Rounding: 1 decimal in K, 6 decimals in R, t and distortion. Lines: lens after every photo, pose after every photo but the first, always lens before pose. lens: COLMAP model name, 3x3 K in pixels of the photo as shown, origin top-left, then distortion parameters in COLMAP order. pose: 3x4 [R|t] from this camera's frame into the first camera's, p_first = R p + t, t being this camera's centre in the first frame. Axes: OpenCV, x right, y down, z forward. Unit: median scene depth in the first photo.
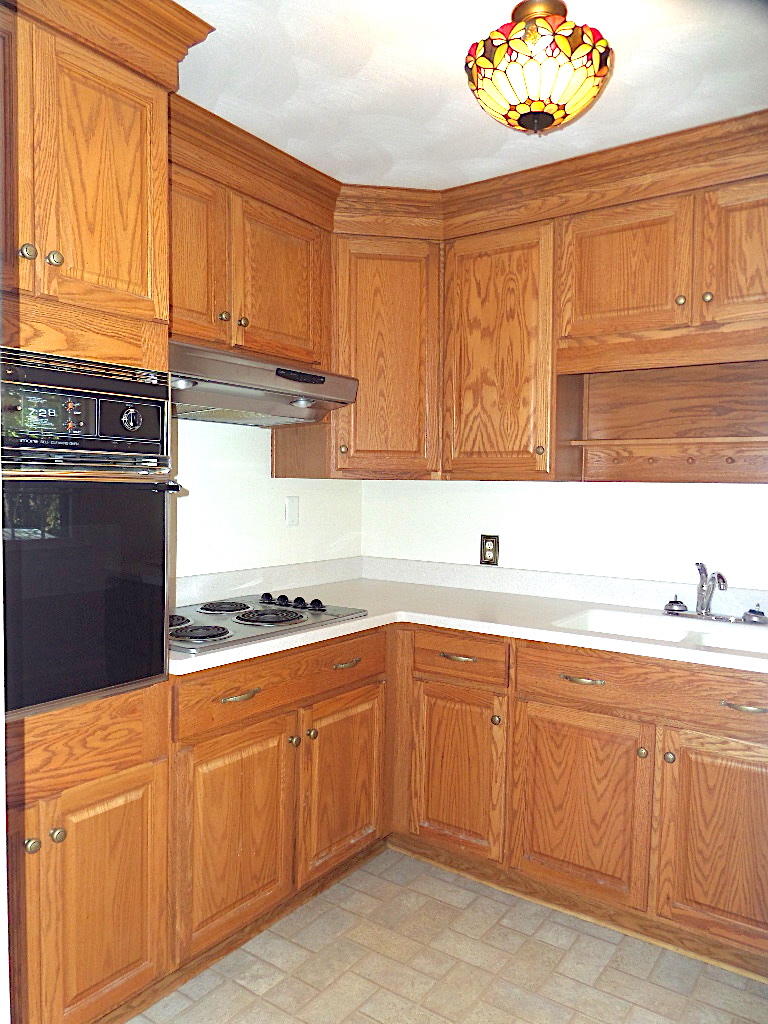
lens RADIAL K [[732.4, 0, 382.1], [0, 732.4, 506.1], [0, 0, 1]] dist [-0.020485, -0.004766]
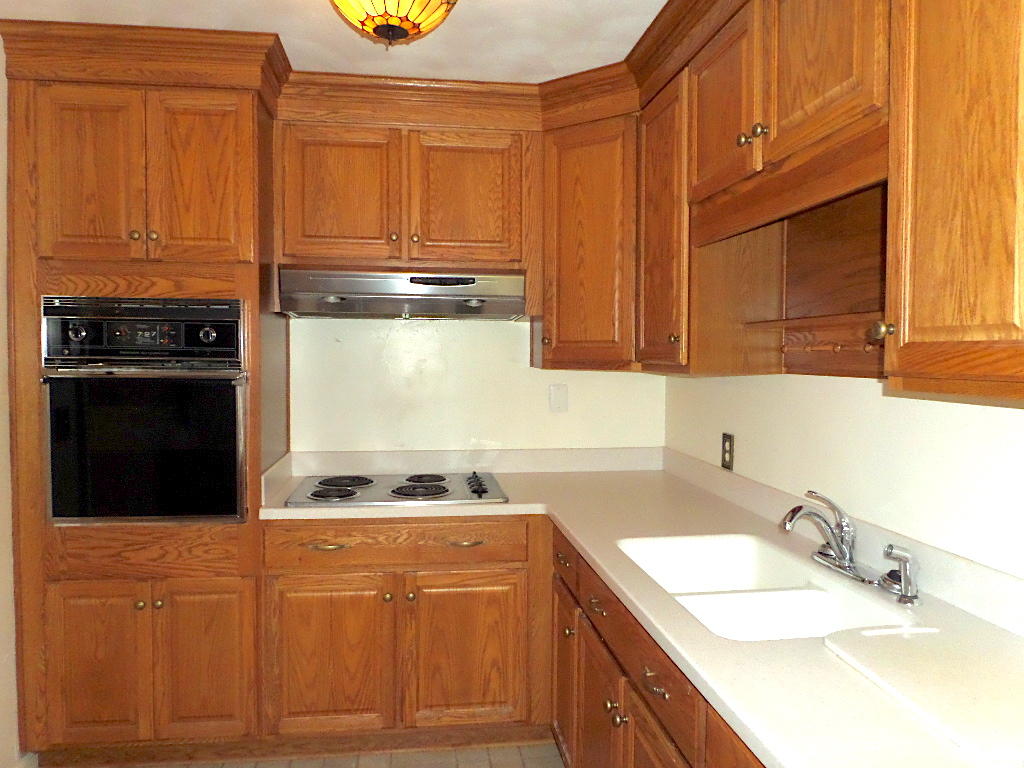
lens RADIAL K [[732.4, 0, 507.4], [0, 732.4, 380.4], [0, 0, 1]] dist [-0.020485, -0.004766]
pose [[0.693487, 0.015695, -0.720298, 0.804969], [-0.016785, 0.999843, 0.005625, -0.032964], [0.720274, 0.008189, 0.693641, 0.305903]]
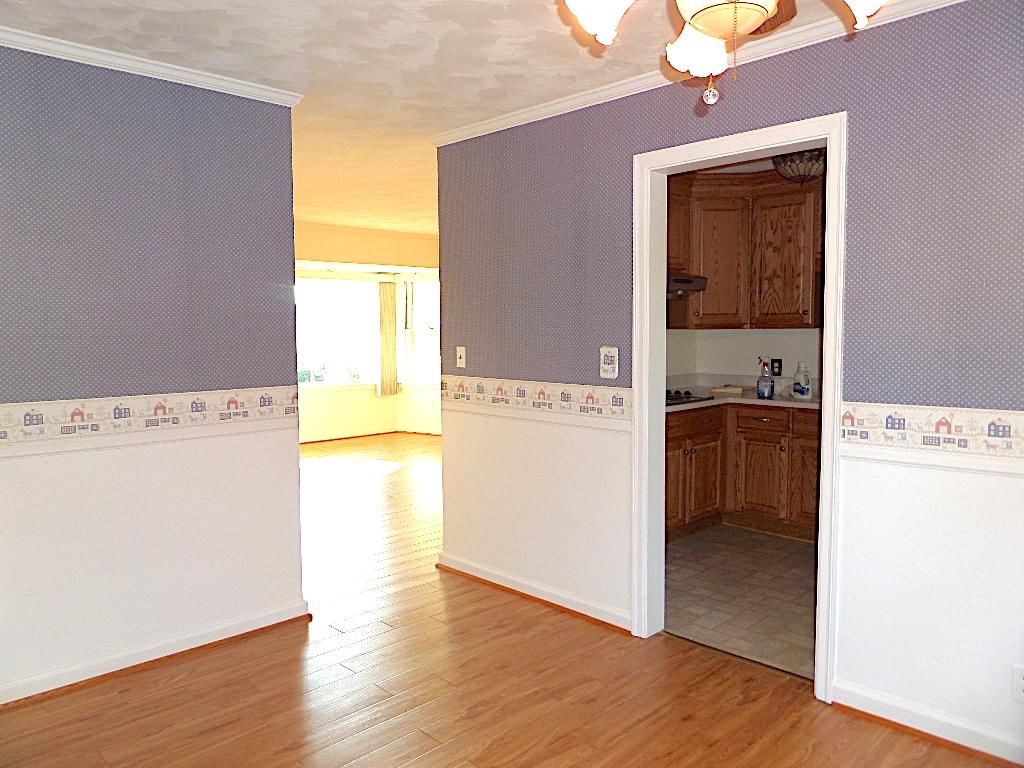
lens RADIAL K [[732.4, 0, 507.2], [0, 732.4, 390.0], [0, 0, 1]] dist [-0.020485, -0.004766]
pose [[0.983247, -0.010666, -0.181965, -0.233374], [0.021371, 0.998147, 0.056972, 0.000184], [0.181020, -0.059907, 0.981653, -1.155497]]
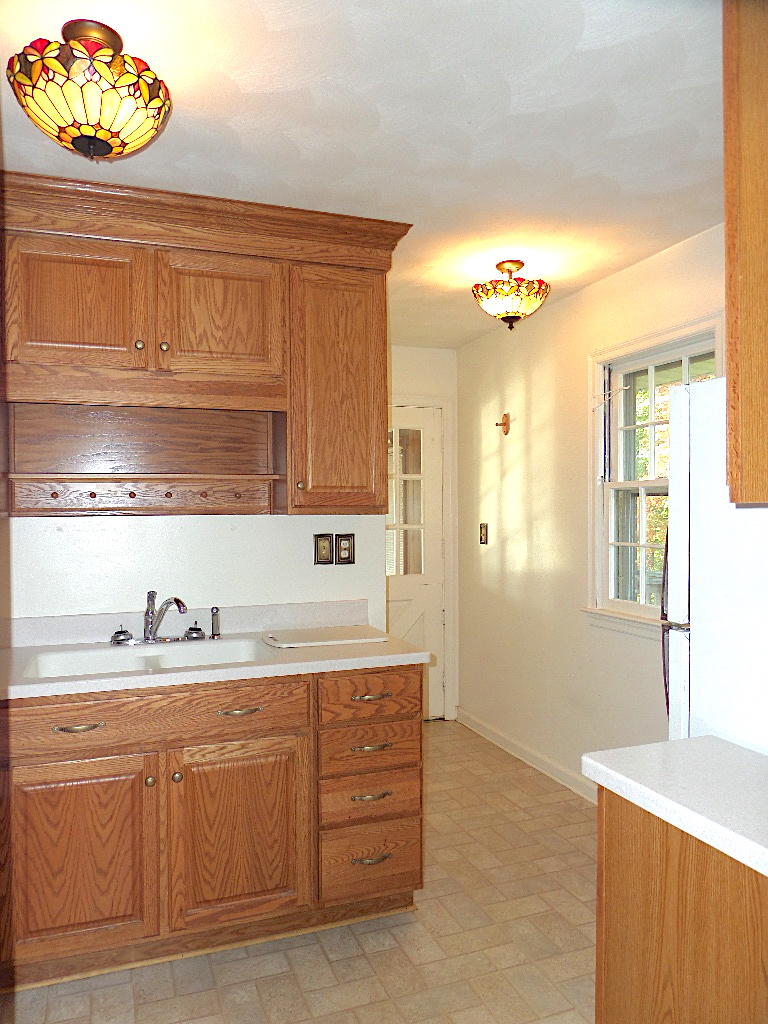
lens RADIAL K [[732.4, 0, 368.0], [0, 732.4, 508.6], [0, 0, 1]] dist [-0.020485, -0.004766]
pose [[0.571044, -0.019552, 0.820687, -0.280926], [0.039918, 0.999195, -0.003971, -0.028657], [-0.819948, 0.035028, 0.571365, 0.133034]]
